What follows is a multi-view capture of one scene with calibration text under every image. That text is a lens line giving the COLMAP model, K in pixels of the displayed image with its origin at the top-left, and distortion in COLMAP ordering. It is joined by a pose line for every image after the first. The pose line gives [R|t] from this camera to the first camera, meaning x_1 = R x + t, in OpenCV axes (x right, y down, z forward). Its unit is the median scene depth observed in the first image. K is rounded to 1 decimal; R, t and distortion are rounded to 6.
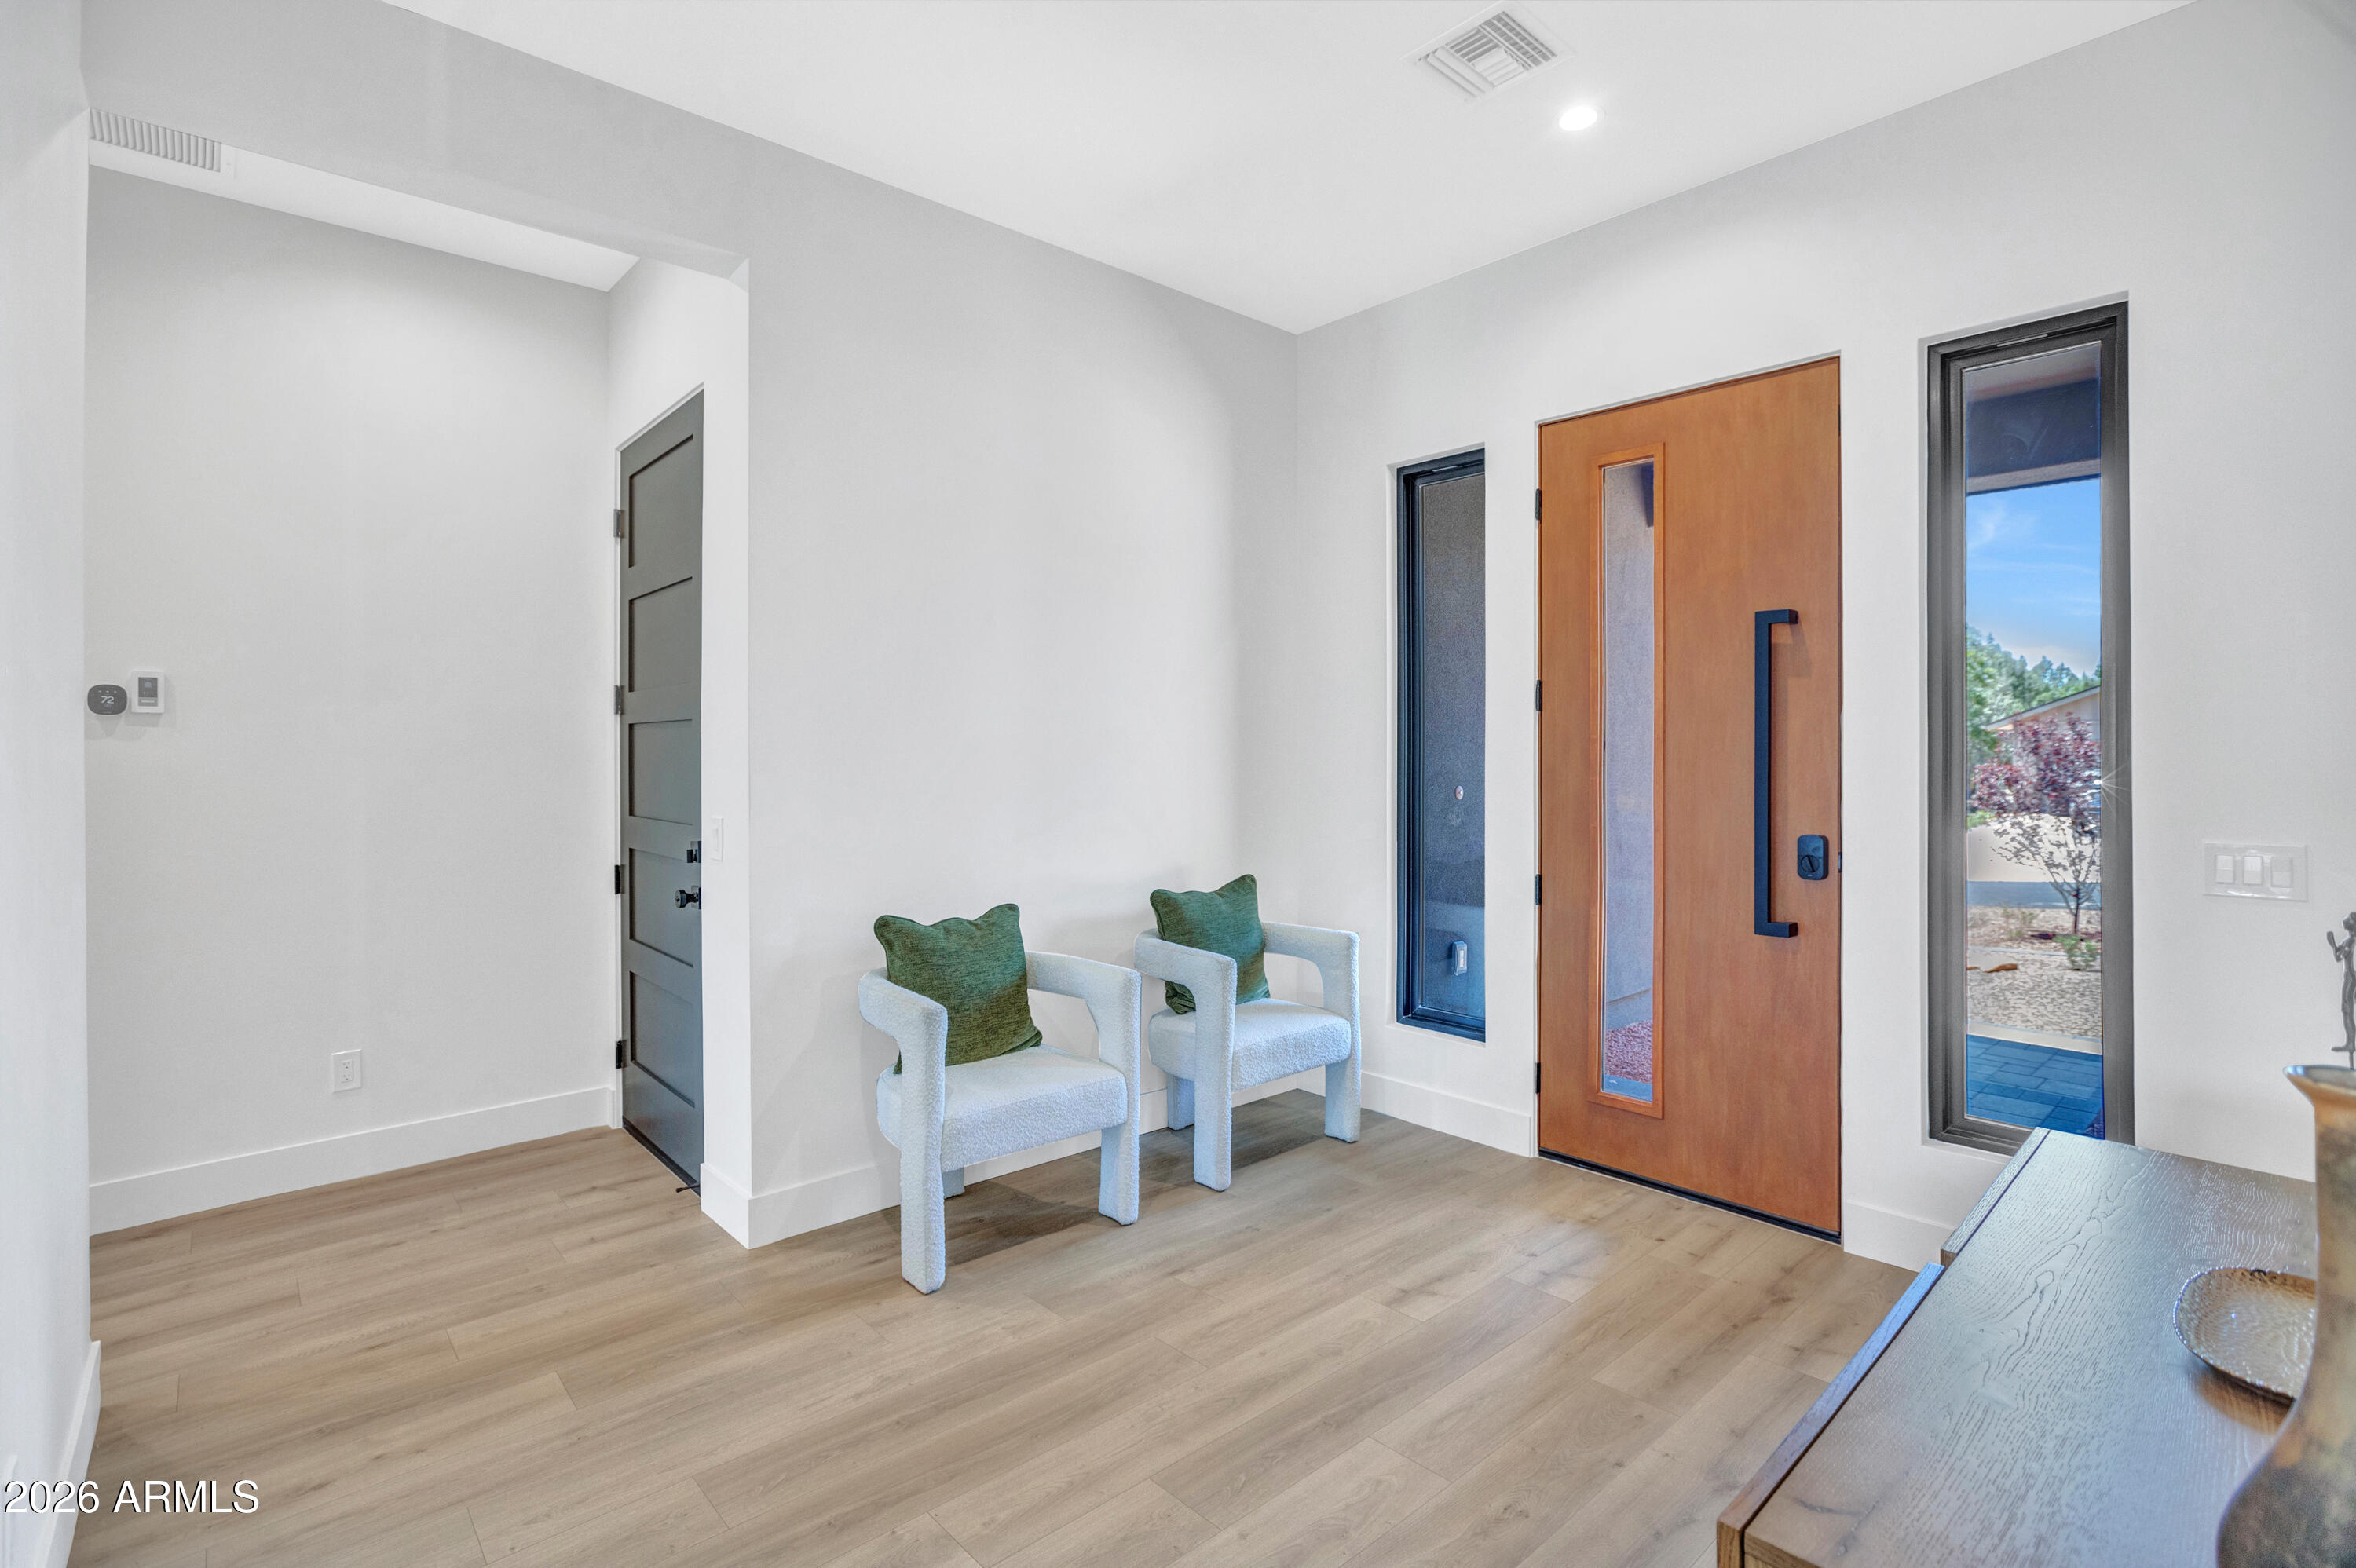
lens RADIAL K [[1073.0, 0, 1178.3], [0, 1073.0, 765.1], [0, 0, 1]] dist [-0.046994, 0.000169]
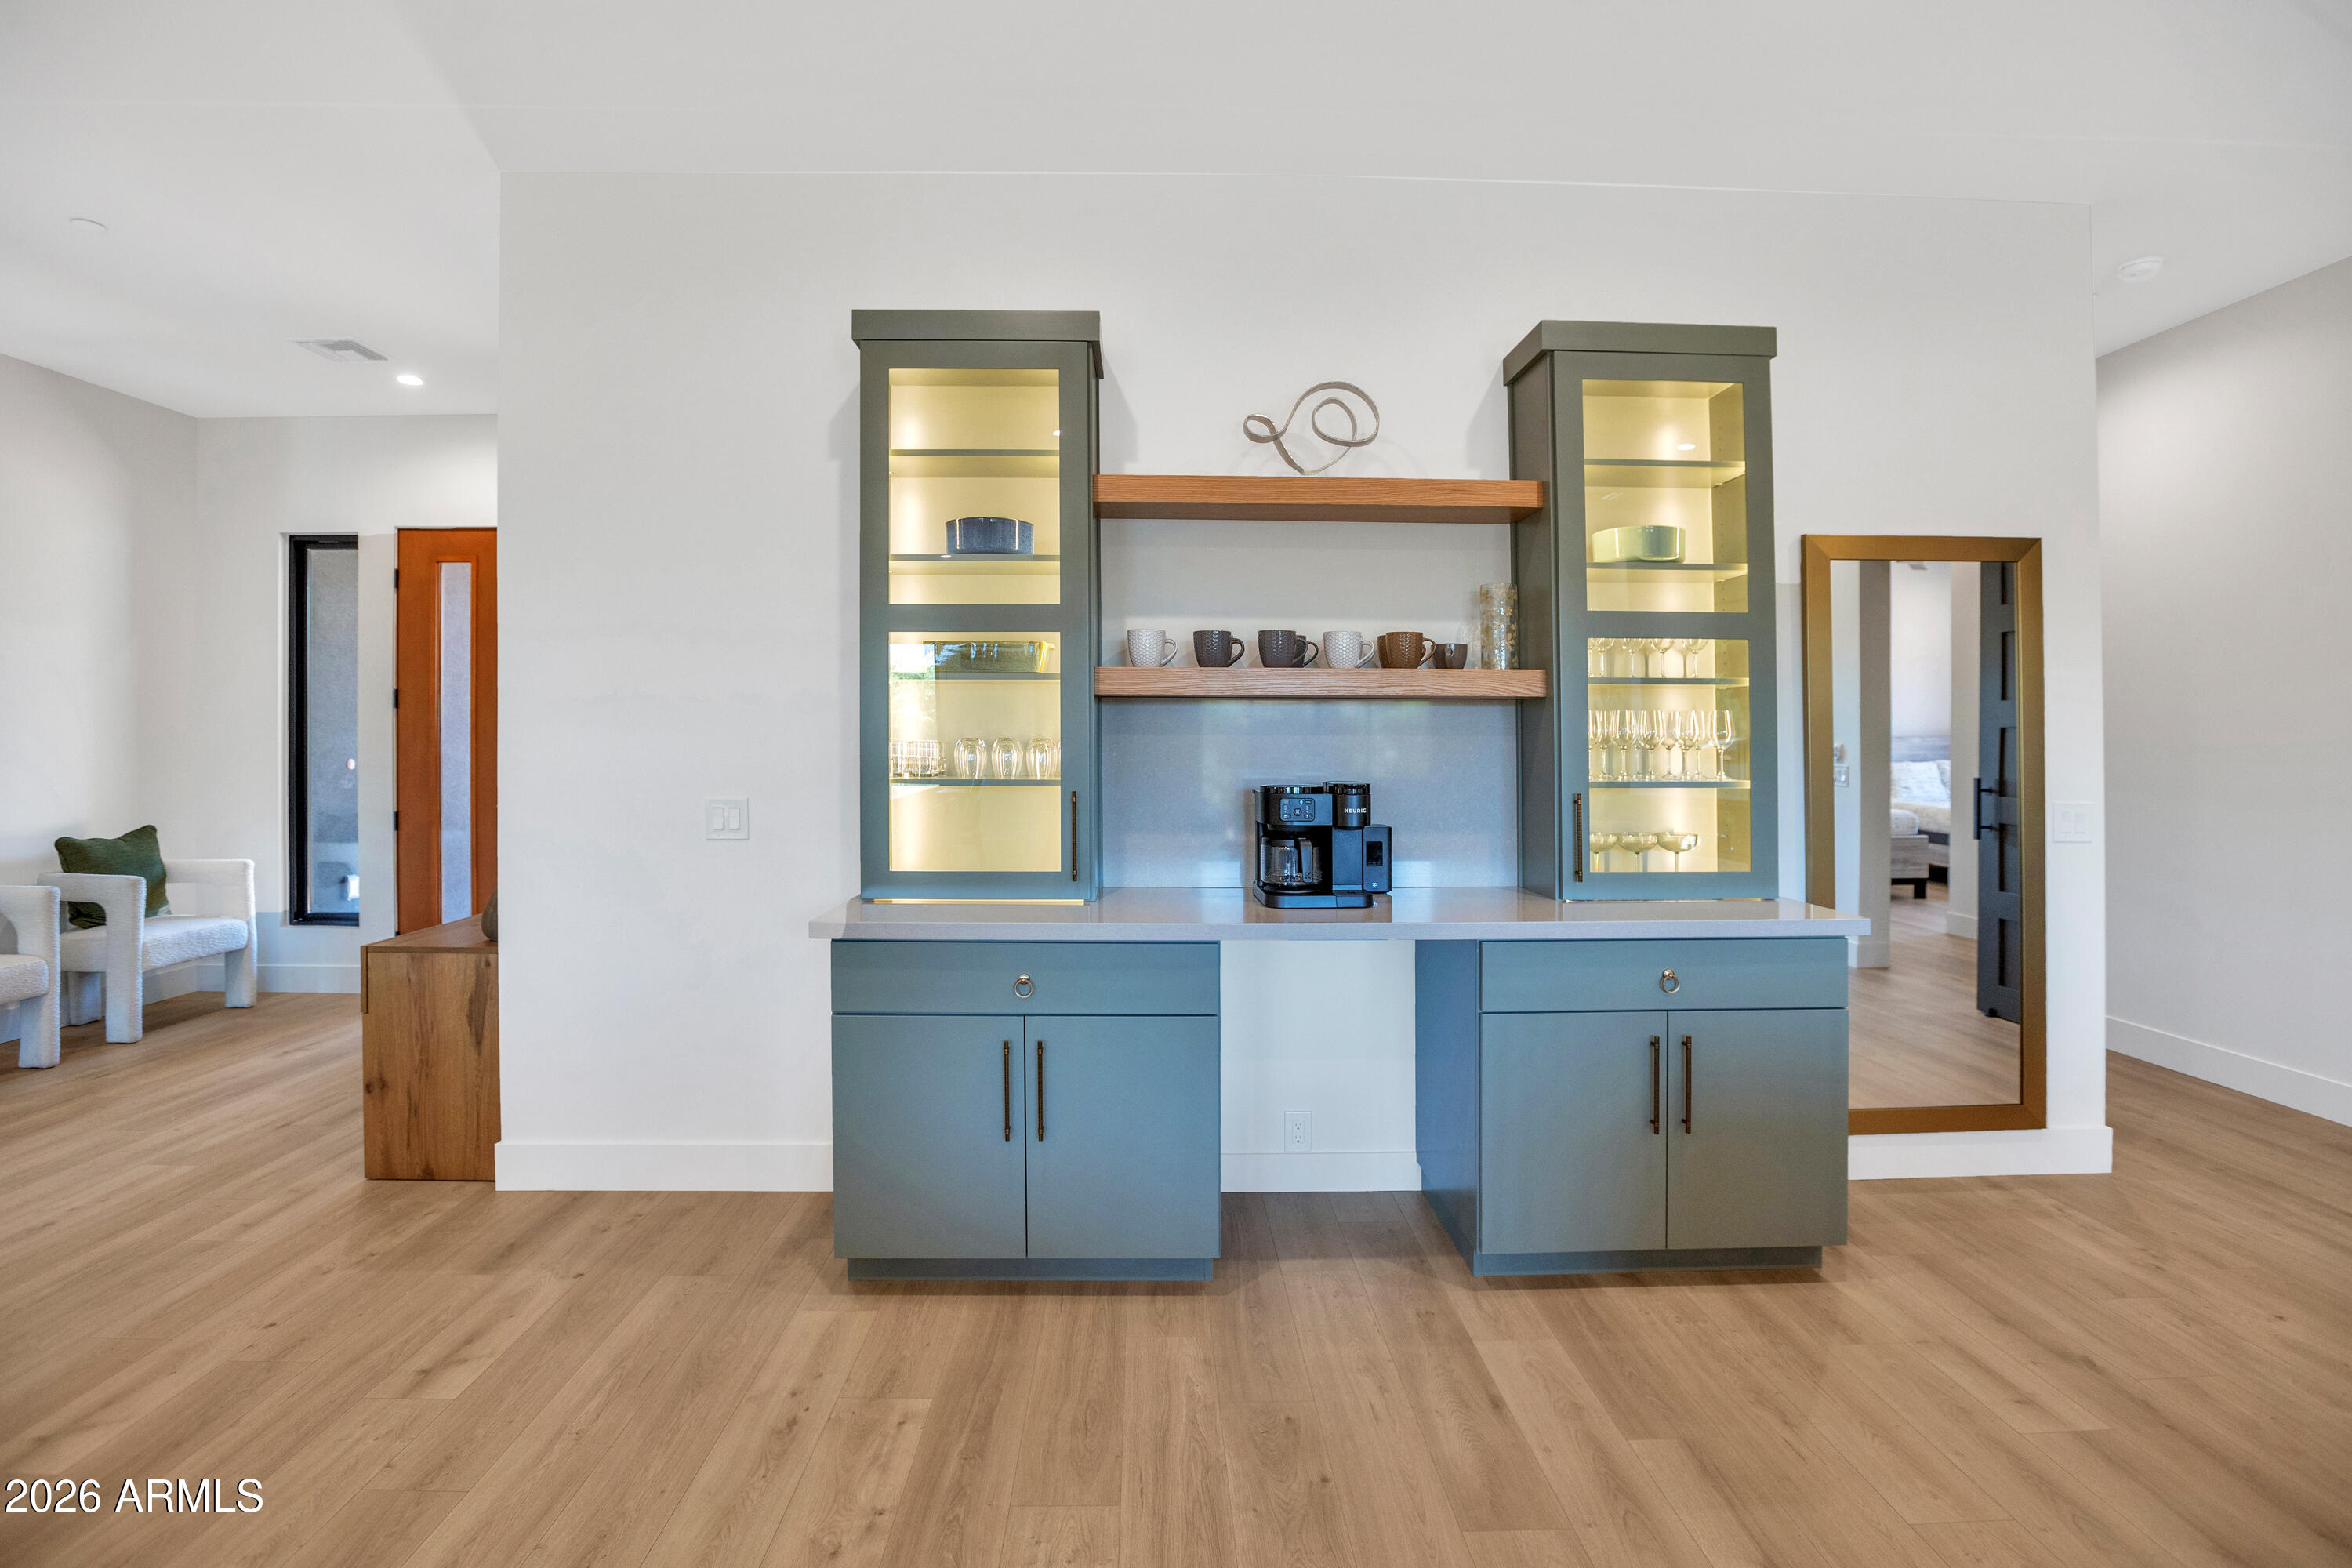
lens RADIAL K [[1093.9, 0, 1163.1], [0, 1093.9, 756.2], [0, 0, 1]] dist [-0.021277, 0.000158]
pose [[0.654159, -0.001669, 0.756355, -0.127716], [-0.003840, 0.999977, 0.005528, 0.005556], [-0.756347, -0.006521, 0.654138, -0.875571]]
